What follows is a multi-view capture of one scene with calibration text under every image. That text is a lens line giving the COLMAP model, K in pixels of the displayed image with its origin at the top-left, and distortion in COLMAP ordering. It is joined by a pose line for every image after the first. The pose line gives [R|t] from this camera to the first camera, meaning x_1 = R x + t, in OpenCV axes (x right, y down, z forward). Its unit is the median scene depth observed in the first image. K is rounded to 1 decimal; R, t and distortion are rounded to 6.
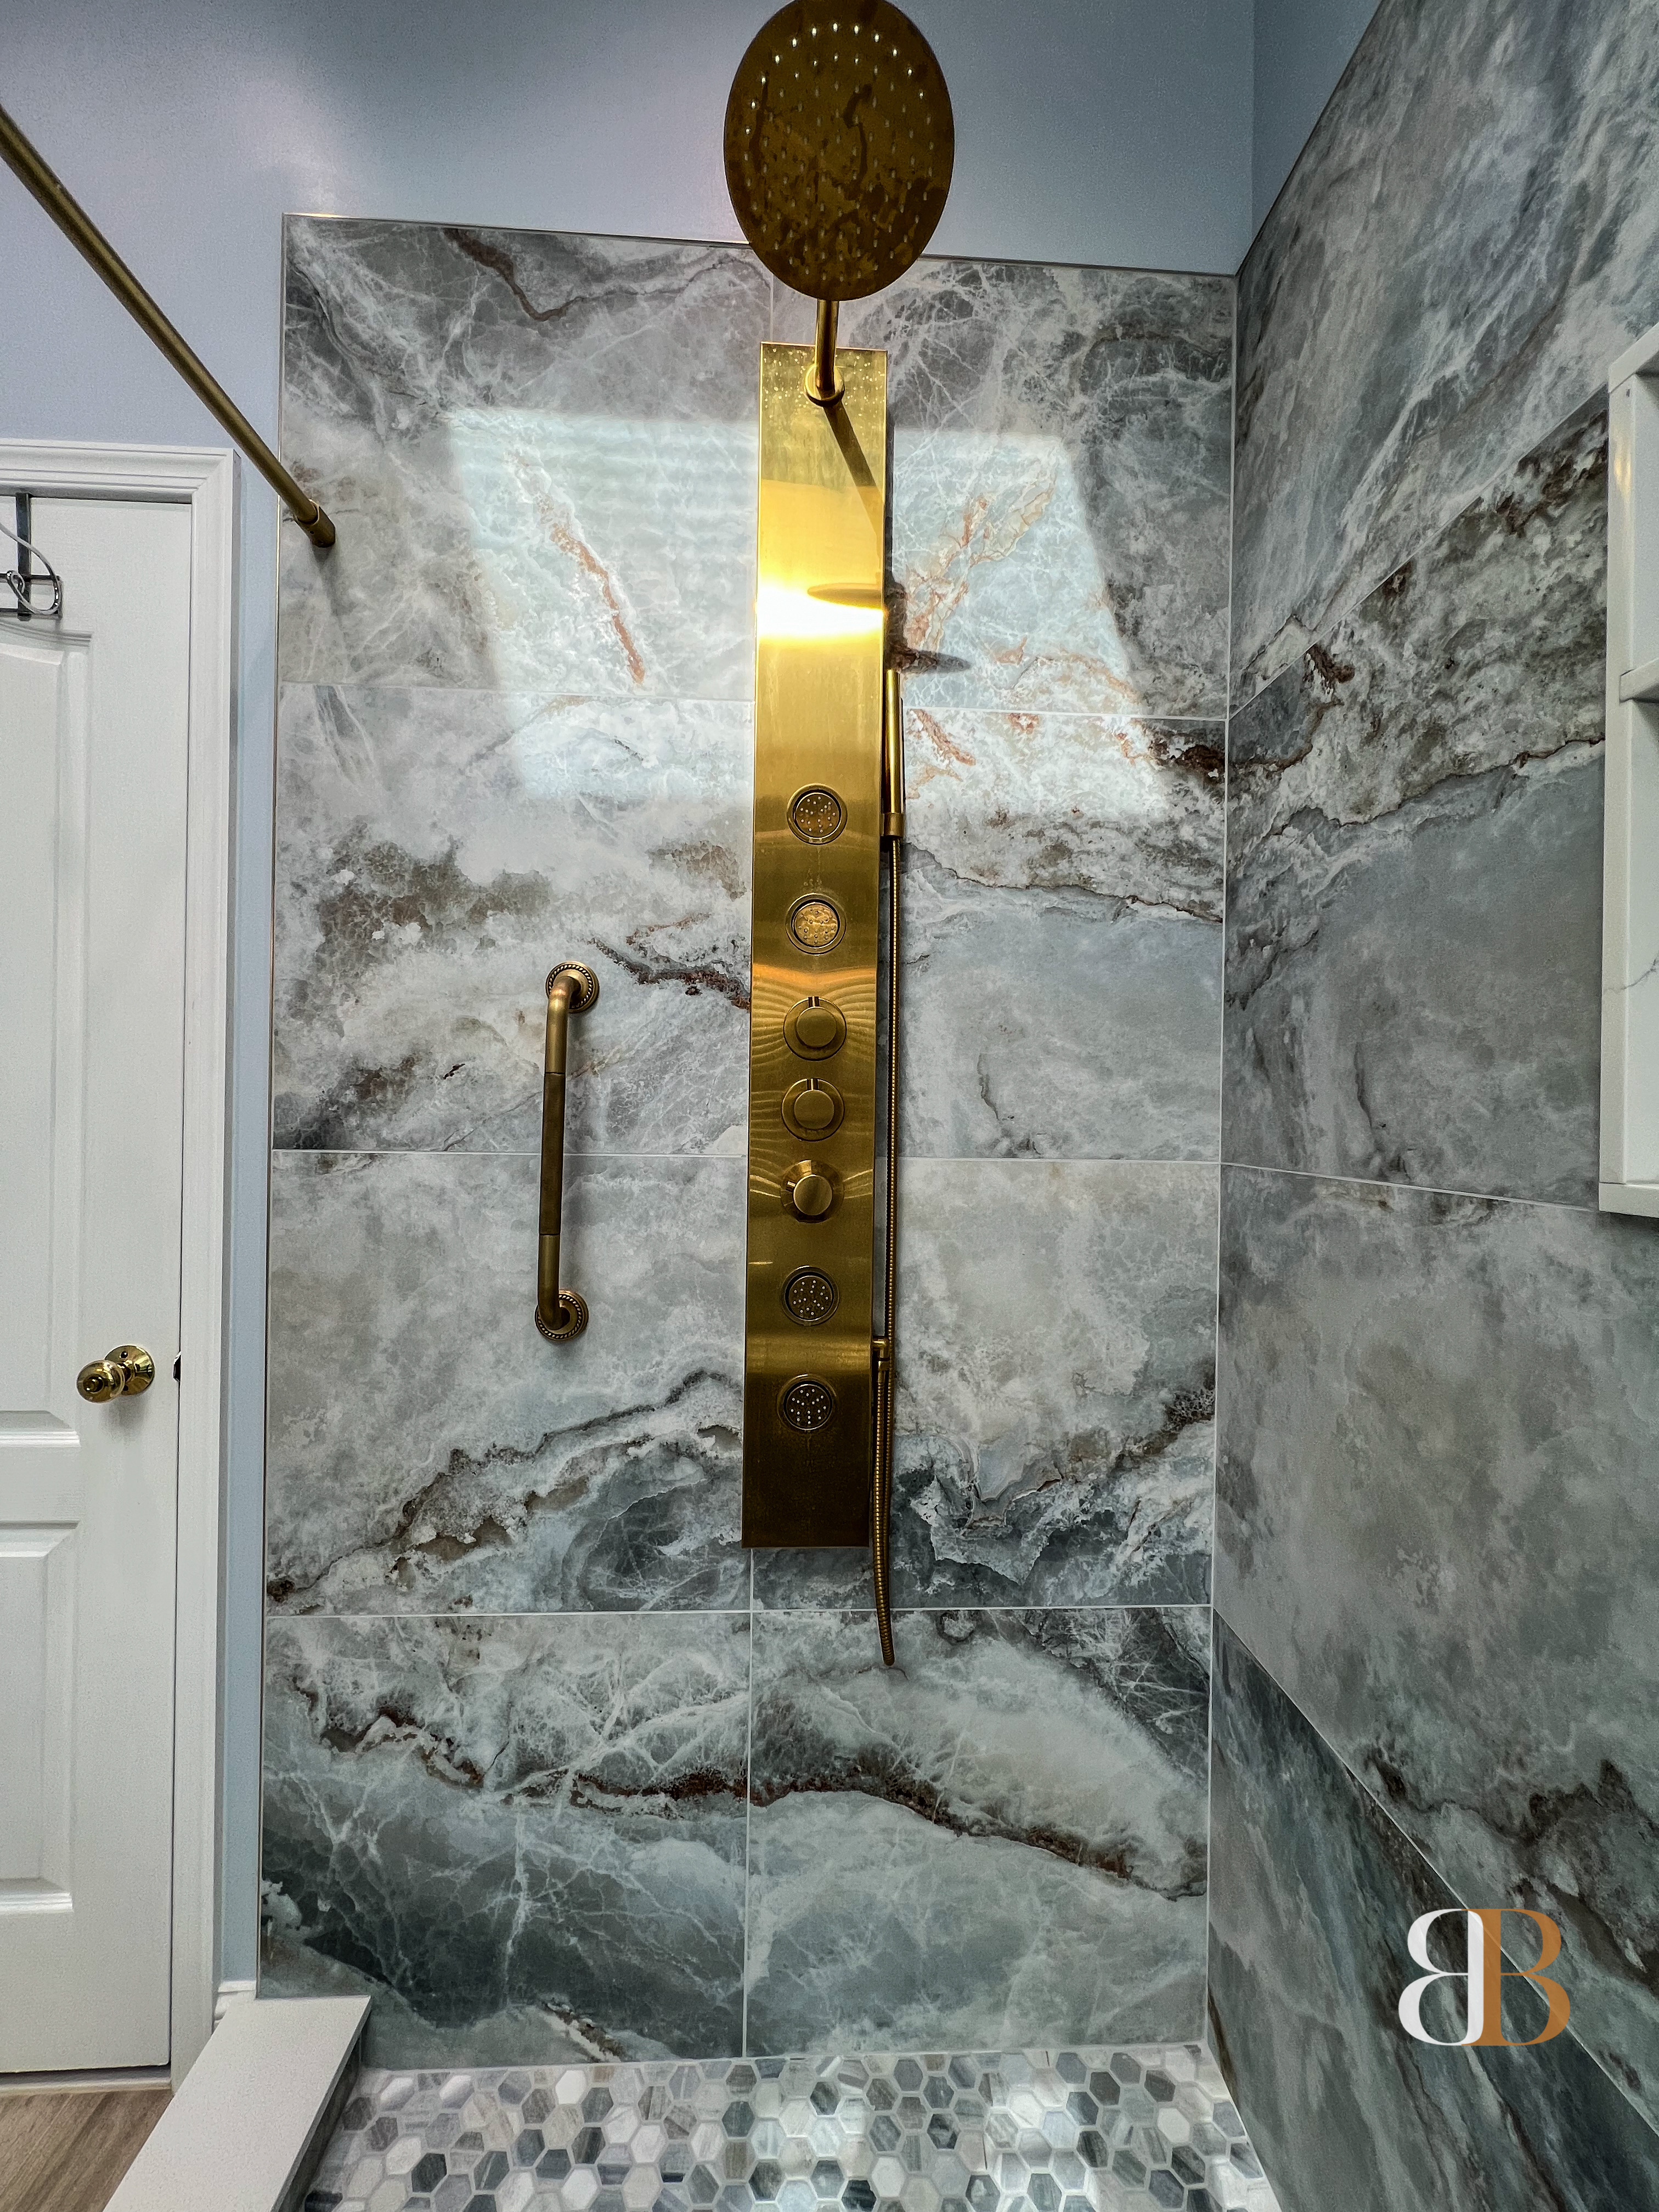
lens RADIAL K [[885.5, 0, 833.5], [0, 885.5, 1104.3], [0, 0, 1]] dist [-0.003708, 0.000937]
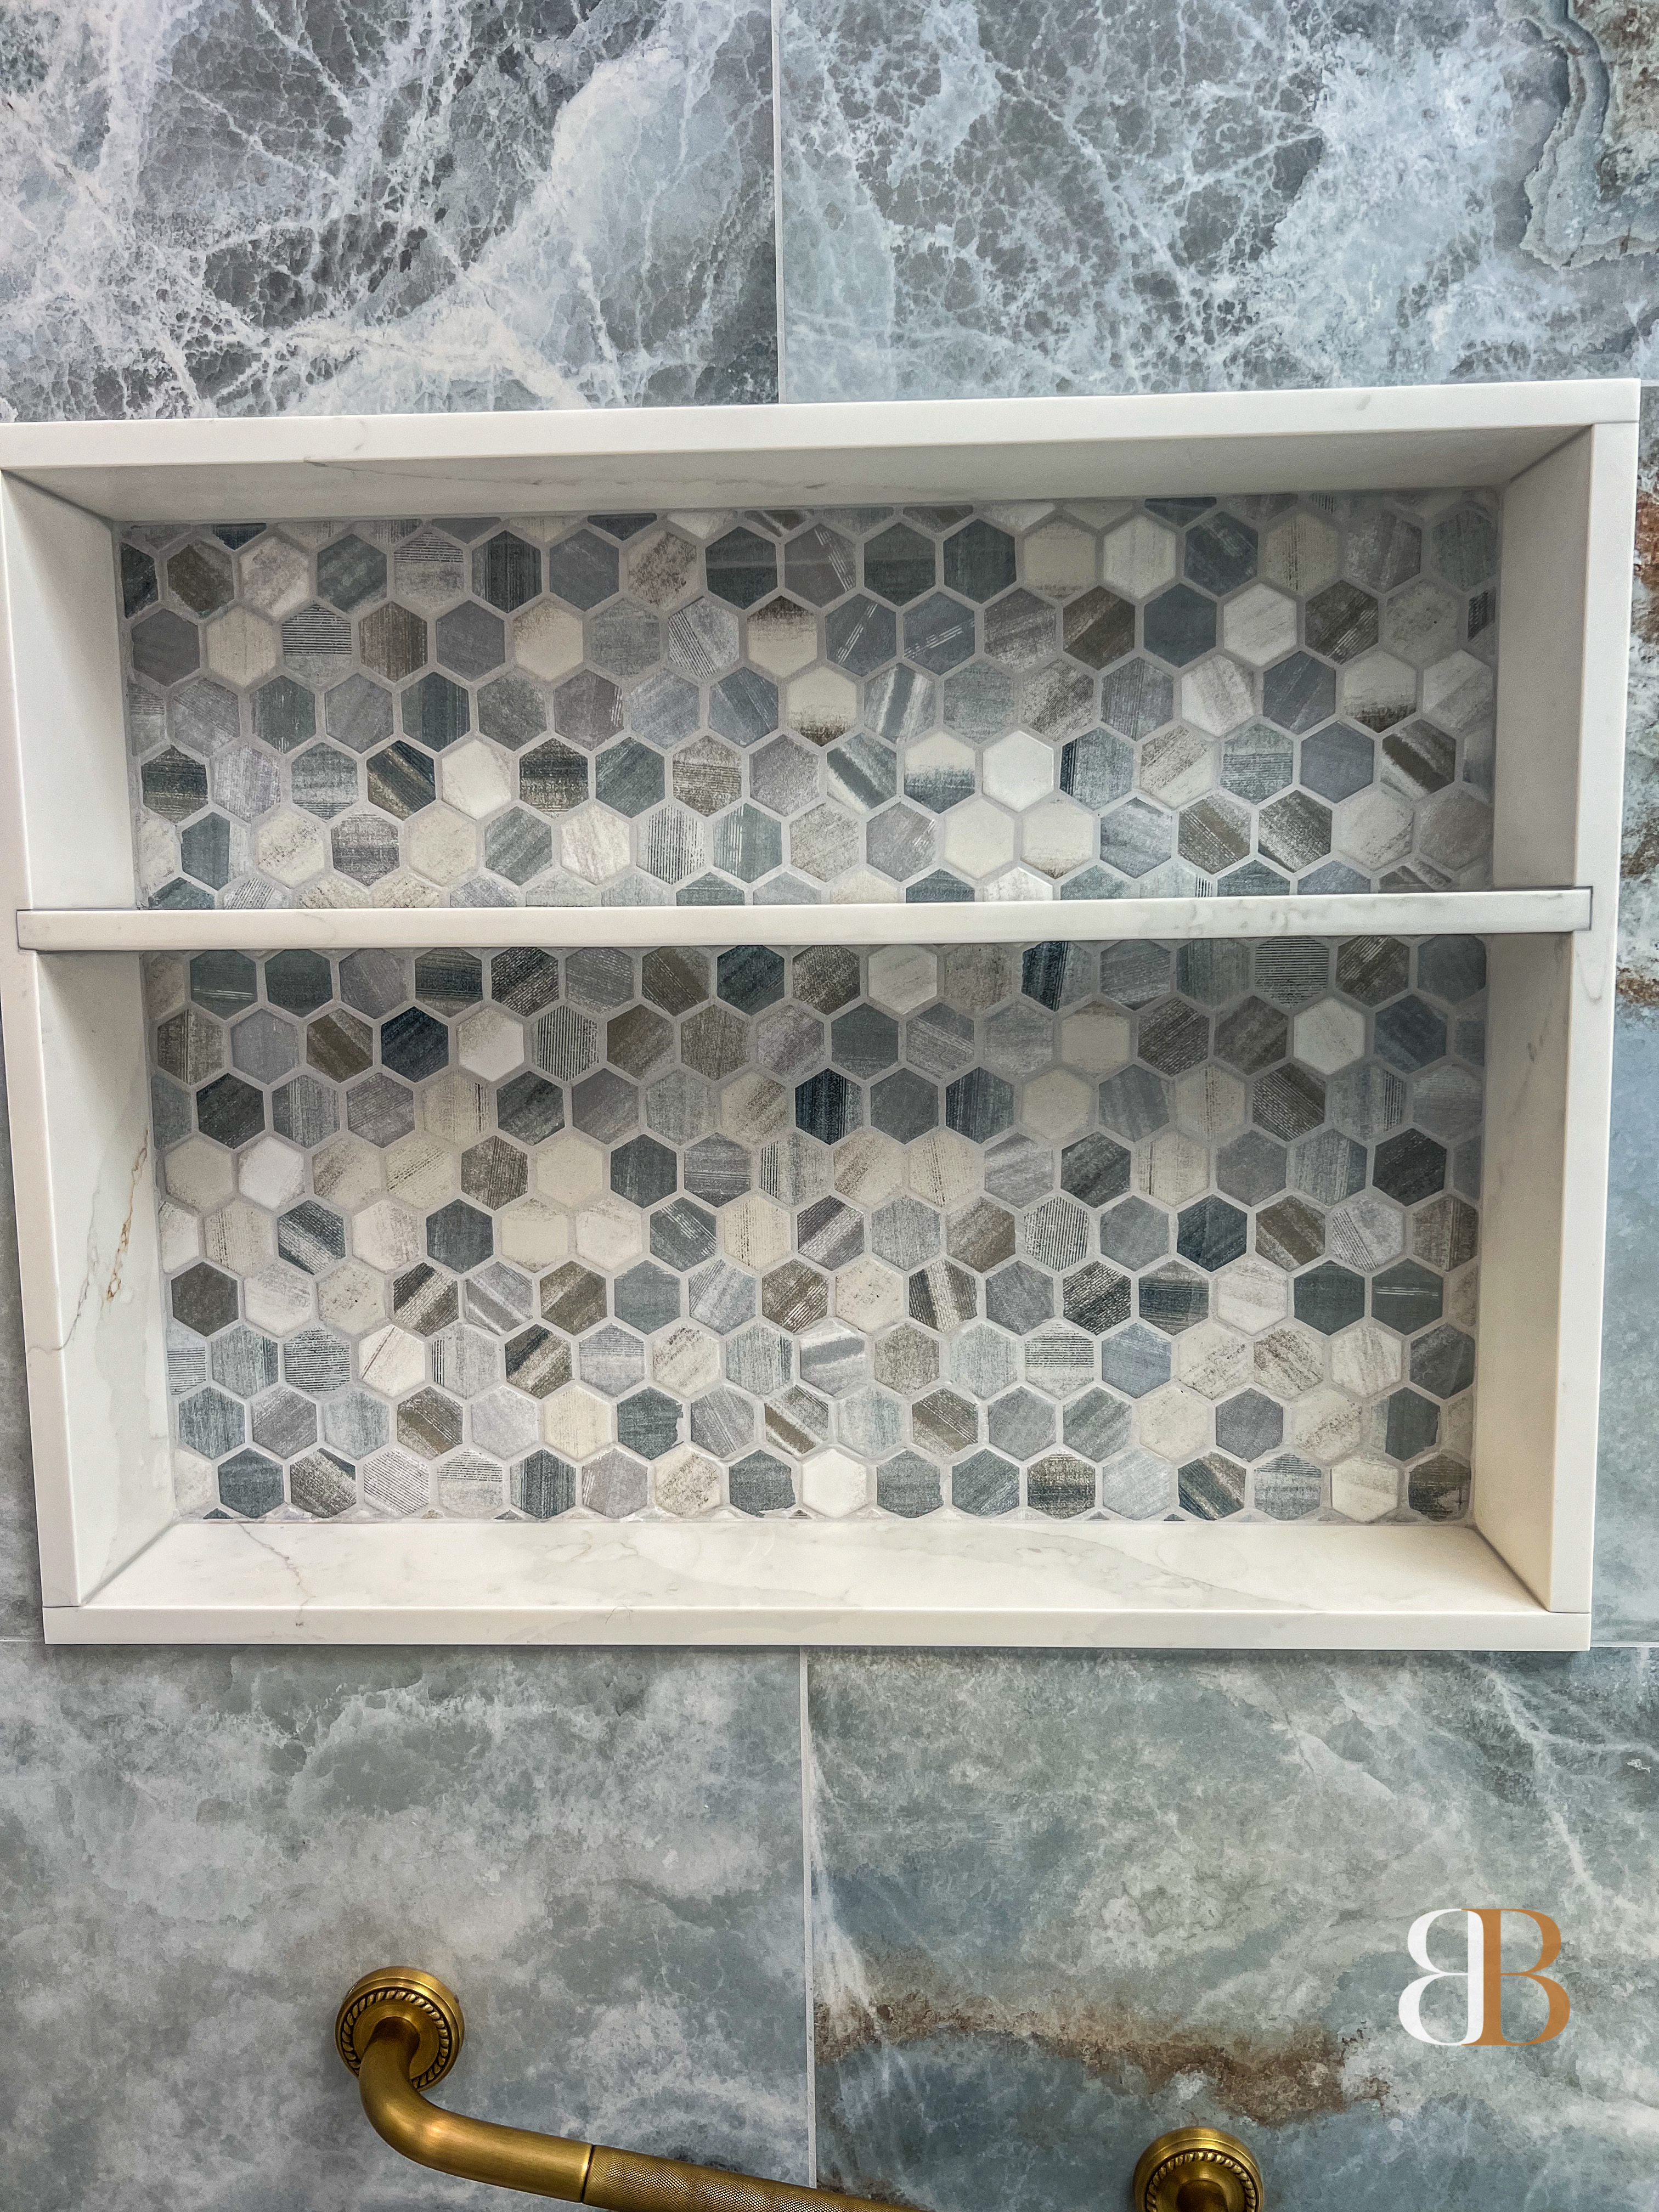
lens RADIAL K [[1687.0, 0, 836.4], [0, 1687.0, 1113.1], [0, 0, 1]] dist [0.046962, -0.060734]
pose [[0.092916, -0.140479, 0.985714, -0.211923], [0.009603, 0.990077, 0.140196, -0.274311], [-0.995628, -0.003561, 0.093343, 0.123772]]
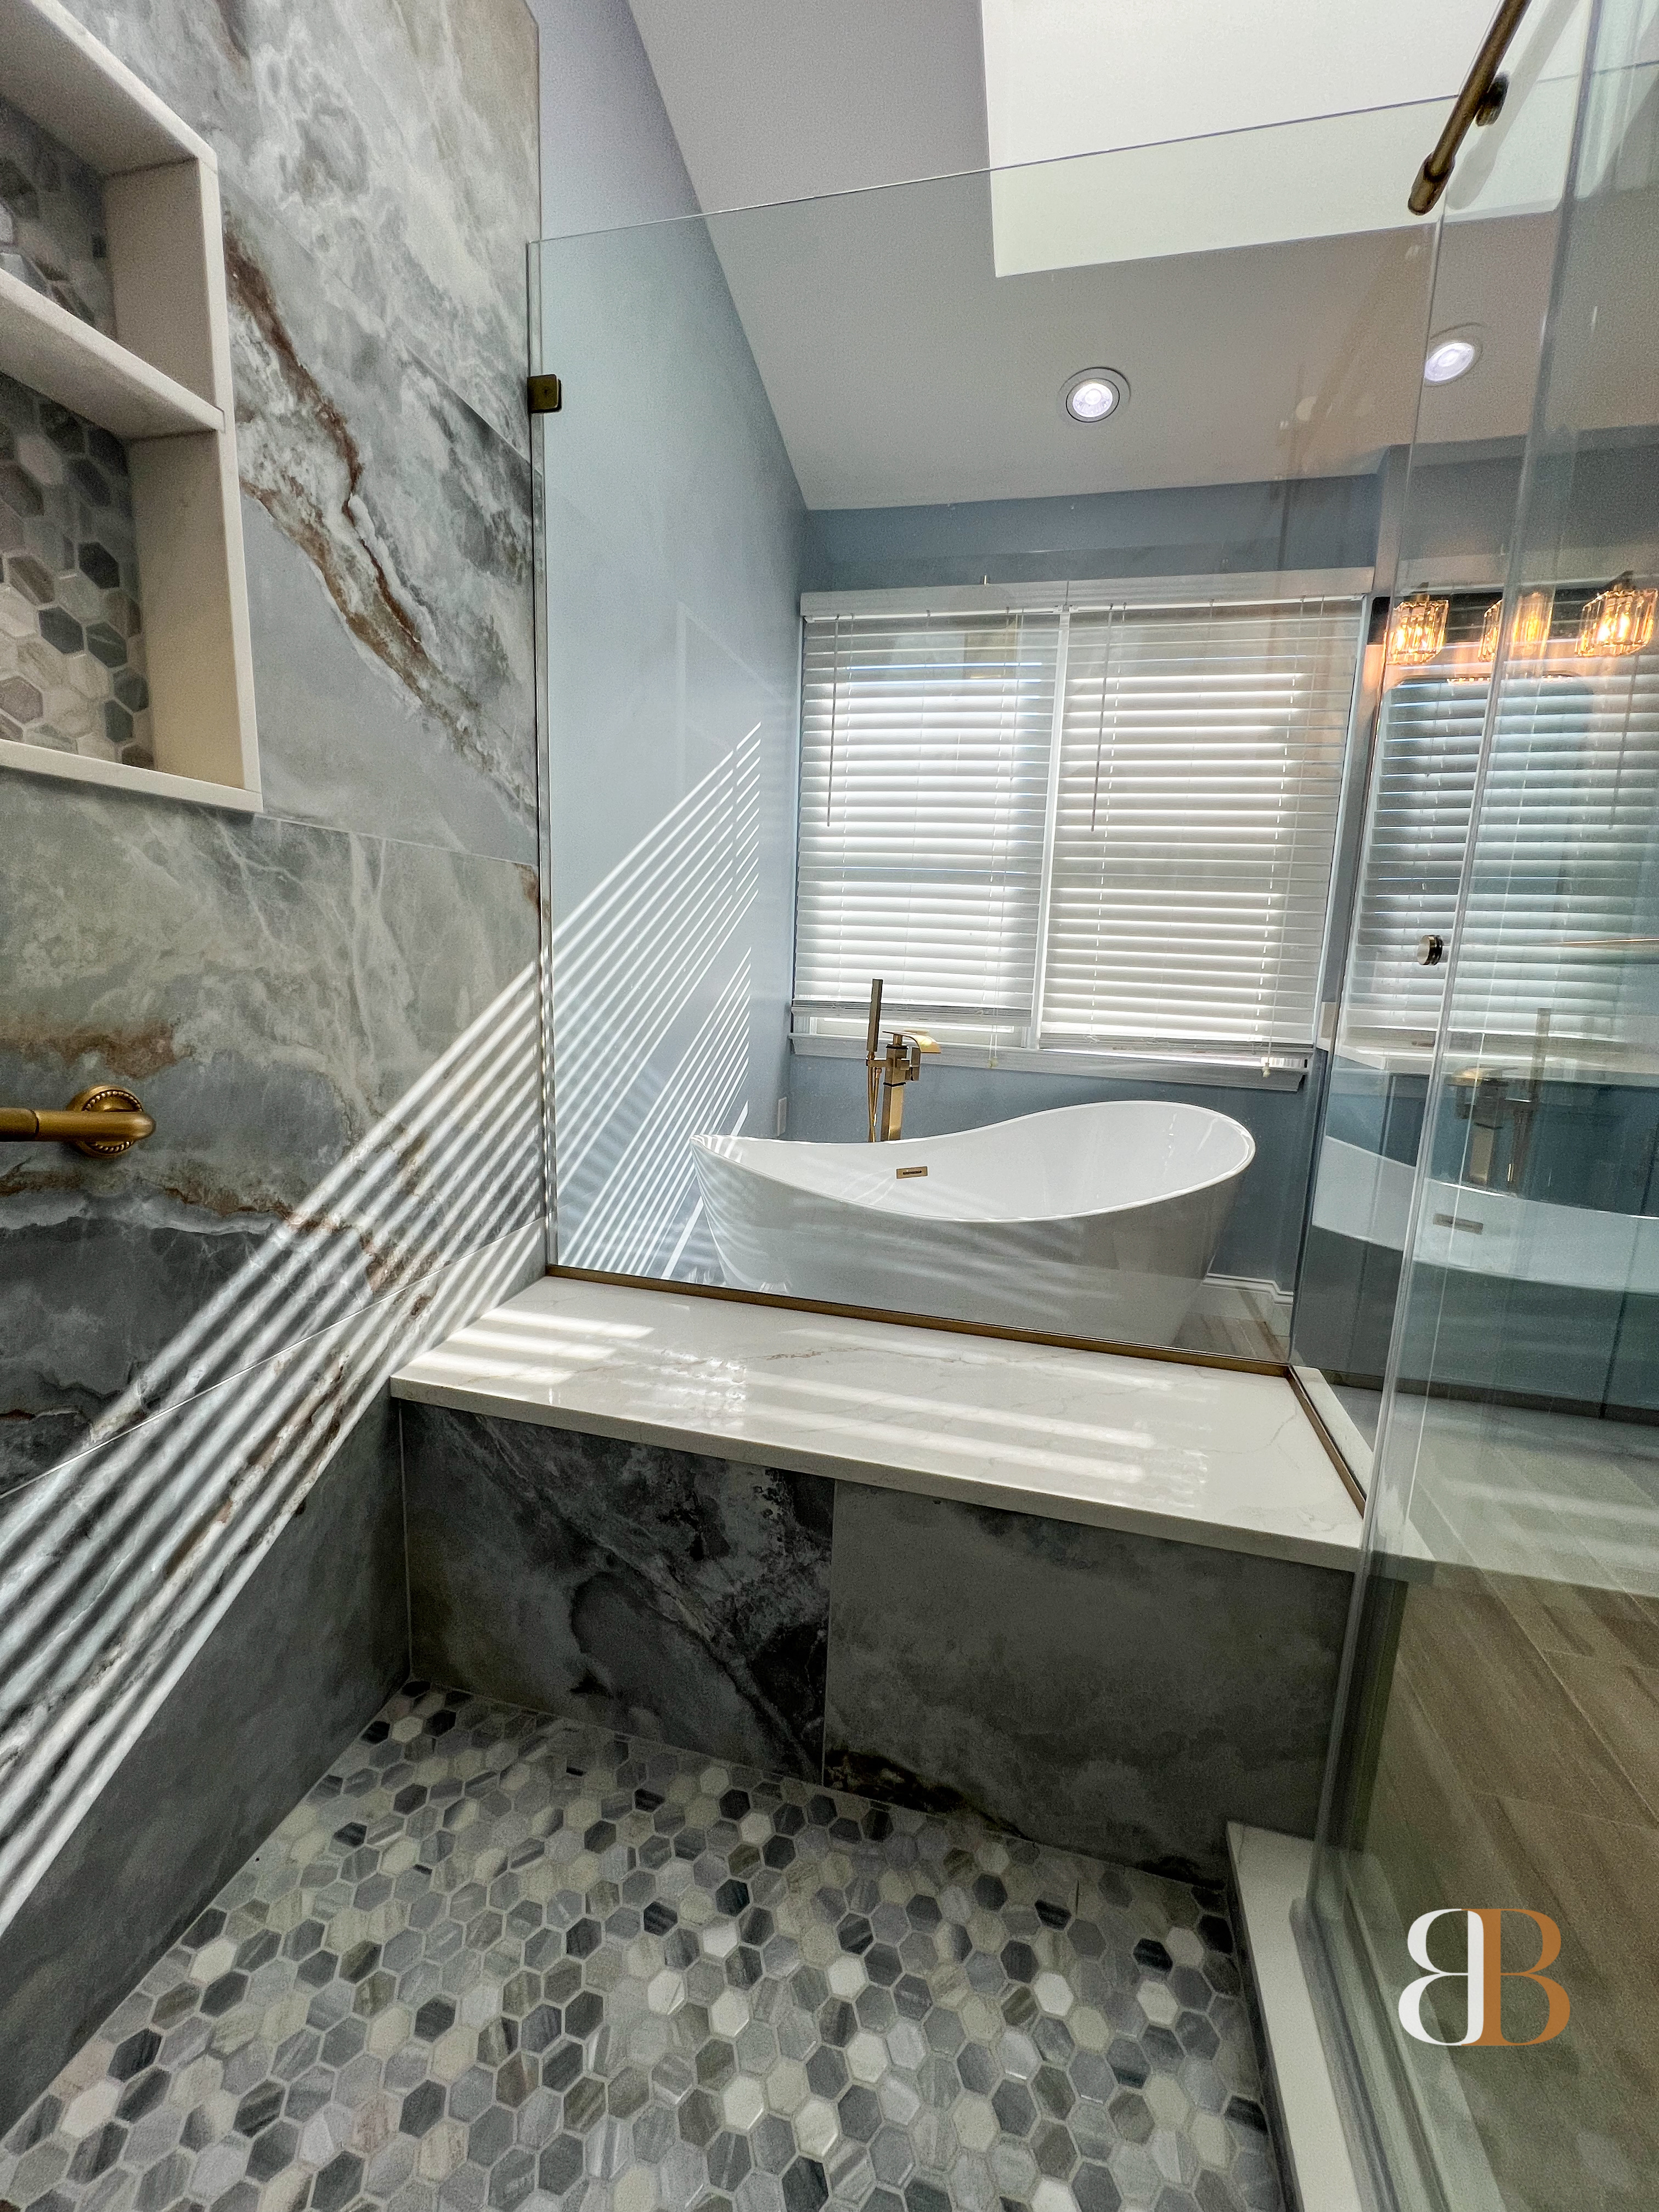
lens RADIAL K [[885.5, 0, 837.2], [0, 885.5, 1103.0], [0, 0, 1]] dist [-0.003708, 0.000937]
pose [[-0.957180, -0.099635, 0.271809, -0.249229], [-0.054710, 0.984247, 0.168123, 0.159719], [-0.284278, 0.146053, -0.947552, 0.531824]]
